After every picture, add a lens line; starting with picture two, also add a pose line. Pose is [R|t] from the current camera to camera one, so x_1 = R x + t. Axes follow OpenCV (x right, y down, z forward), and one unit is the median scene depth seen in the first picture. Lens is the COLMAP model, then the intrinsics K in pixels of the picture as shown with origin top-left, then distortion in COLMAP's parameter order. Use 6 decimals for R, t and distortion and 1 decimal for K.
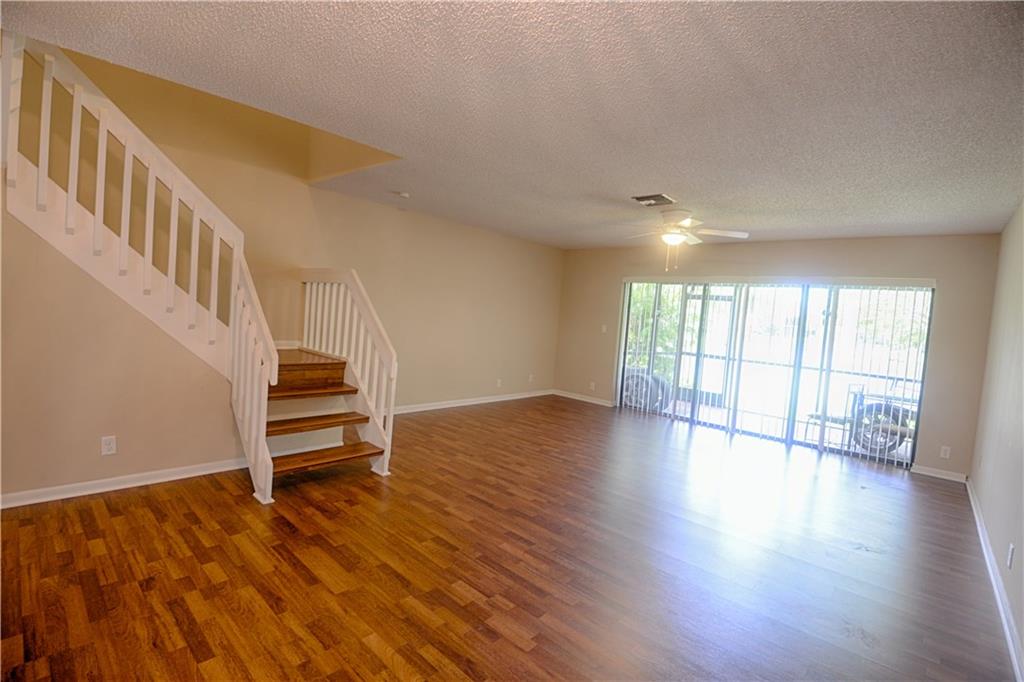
lens RADIAL K [[468.7, 0, 511.1], [0, 468.7, 332.7], [0, 0, 1]] dist [0.000925, -0.029383]
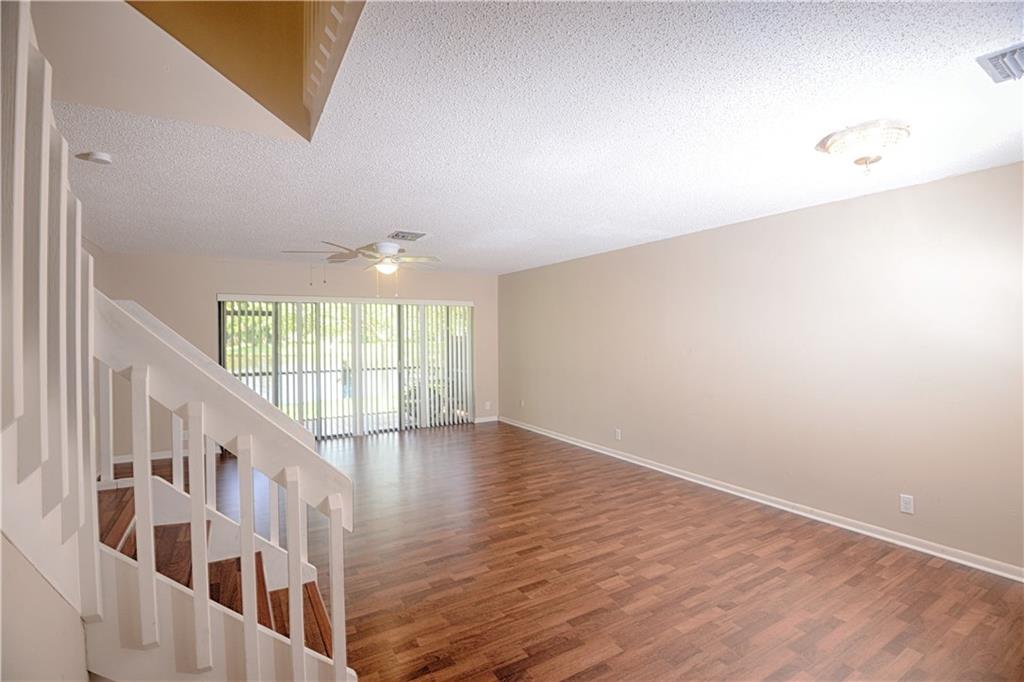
lens RADIAL K [[468.7, 0, 511.1], [0, 468.7, 332.7], [0, 0, 1]] dist [0.000925, -0.029383]
pose [[0.283472, -0.073377, 0.956169, -1.048198], [0.076457, 0.995624, 0.053738, -0.144296], [-0.955928, 0.057872, 0.287842, 0.707274]]
